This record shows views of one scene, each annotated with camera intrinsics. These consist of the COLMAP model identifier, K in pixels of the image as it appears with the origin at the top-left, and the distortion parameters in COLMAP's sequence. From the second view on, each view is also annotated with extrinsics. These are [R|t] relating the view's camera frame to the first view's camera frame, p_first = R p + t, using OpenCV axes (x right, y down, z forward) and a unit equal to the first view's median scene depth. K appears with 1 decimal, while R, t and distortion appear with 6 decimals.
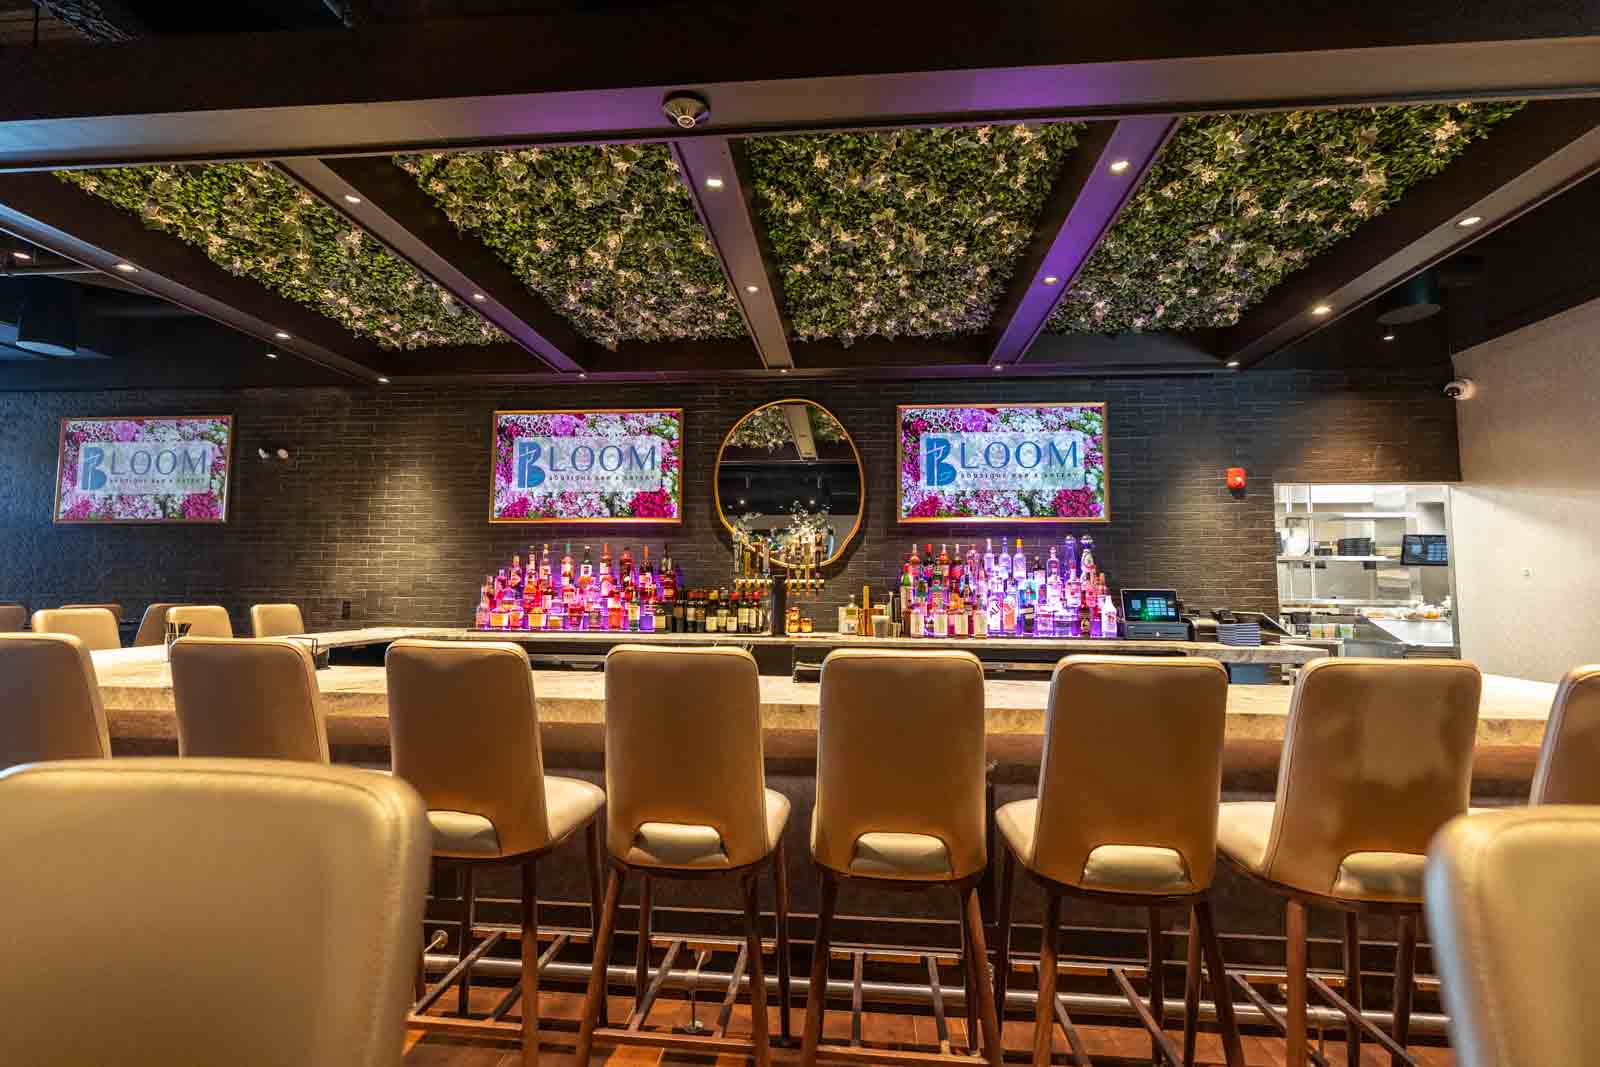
lens RADIAL K [[689.9, 0, 800.6], [0, 689.9, 536.5], [0, 0, 1]] dist [0.000545, 0.000554]
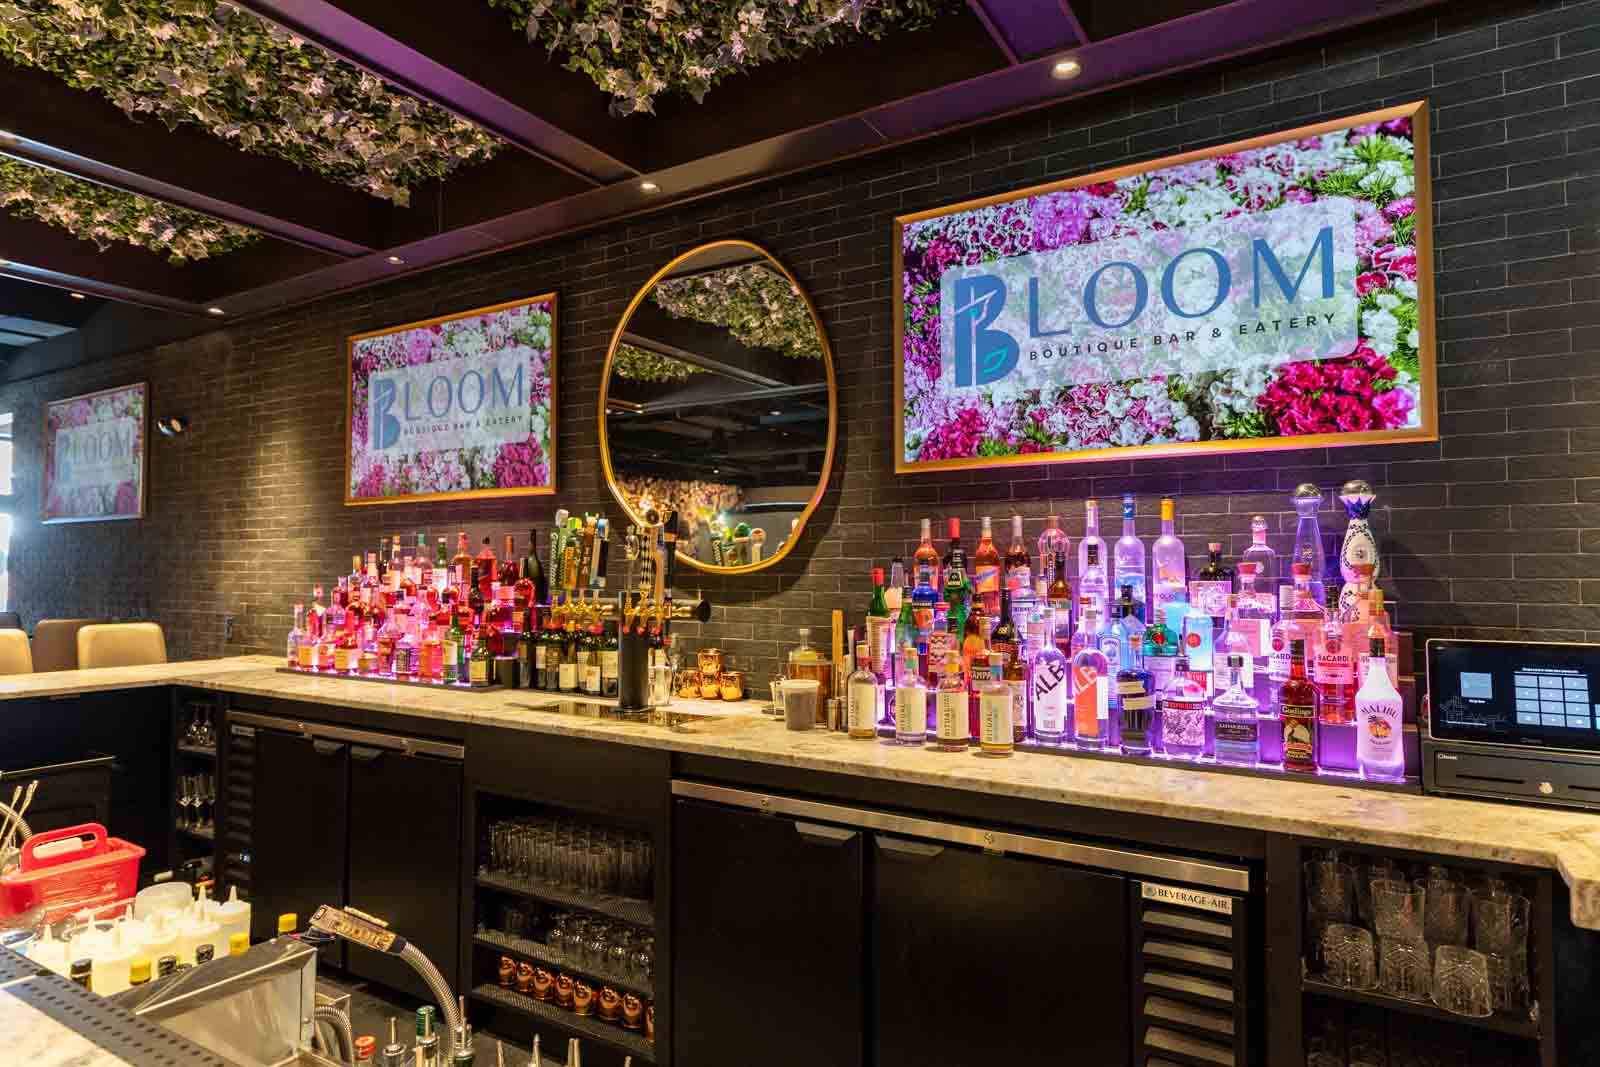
lens RADIAL K [[921.8, 0, 799.6], [0, 921.8, 531.2], [0, 0, 1]] dist [0.004266, -0.000294]
pose [[0.892570, -0.025134, -0.450208, 0.360169], [0.038972, 0.999009, 0.021493, 0.002630], [0.449221, -0.036730, 0.892665, 0.422355]]
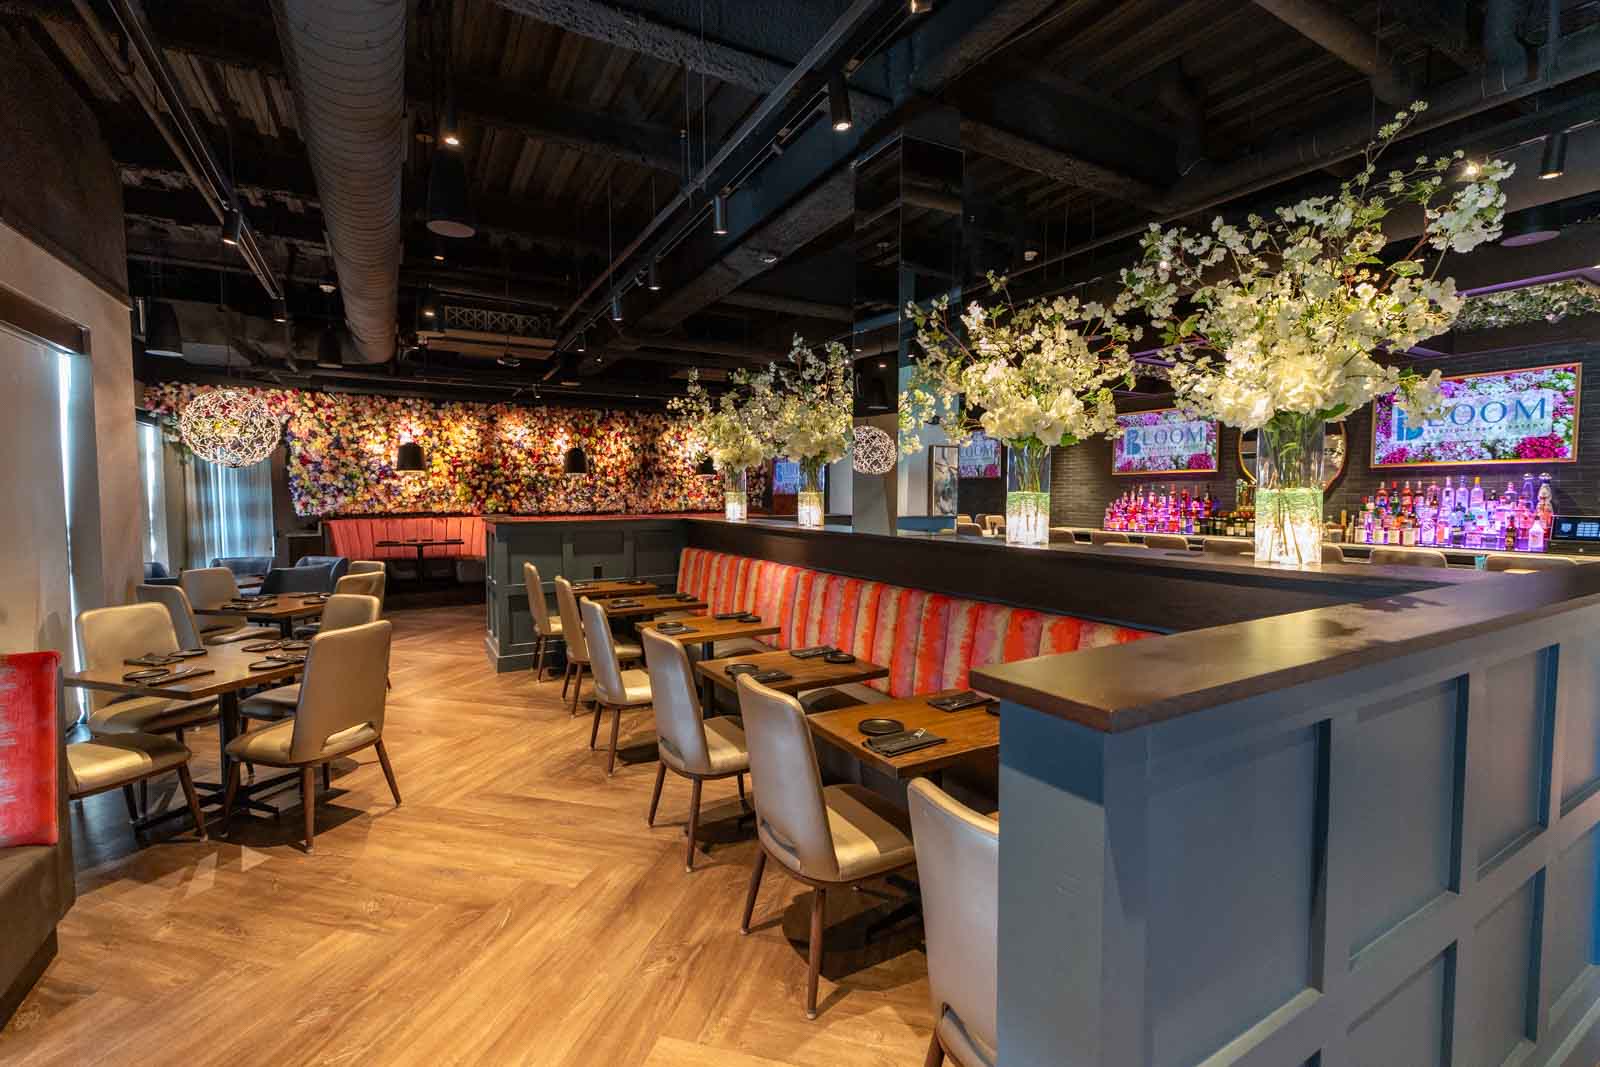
lens RADIAL K [[689.9, 0, 798.1], [0, 689.9, 533.4], [0, 0, 1]] dist [0.000545, 0.000554]
pose [[0.567278, 0.038729, -0.822615, 0.667016], [0.069255, 0.993112, 0.094515, -0.104673], [0.820609, -0.110587, 0.560688, -0.848220]]
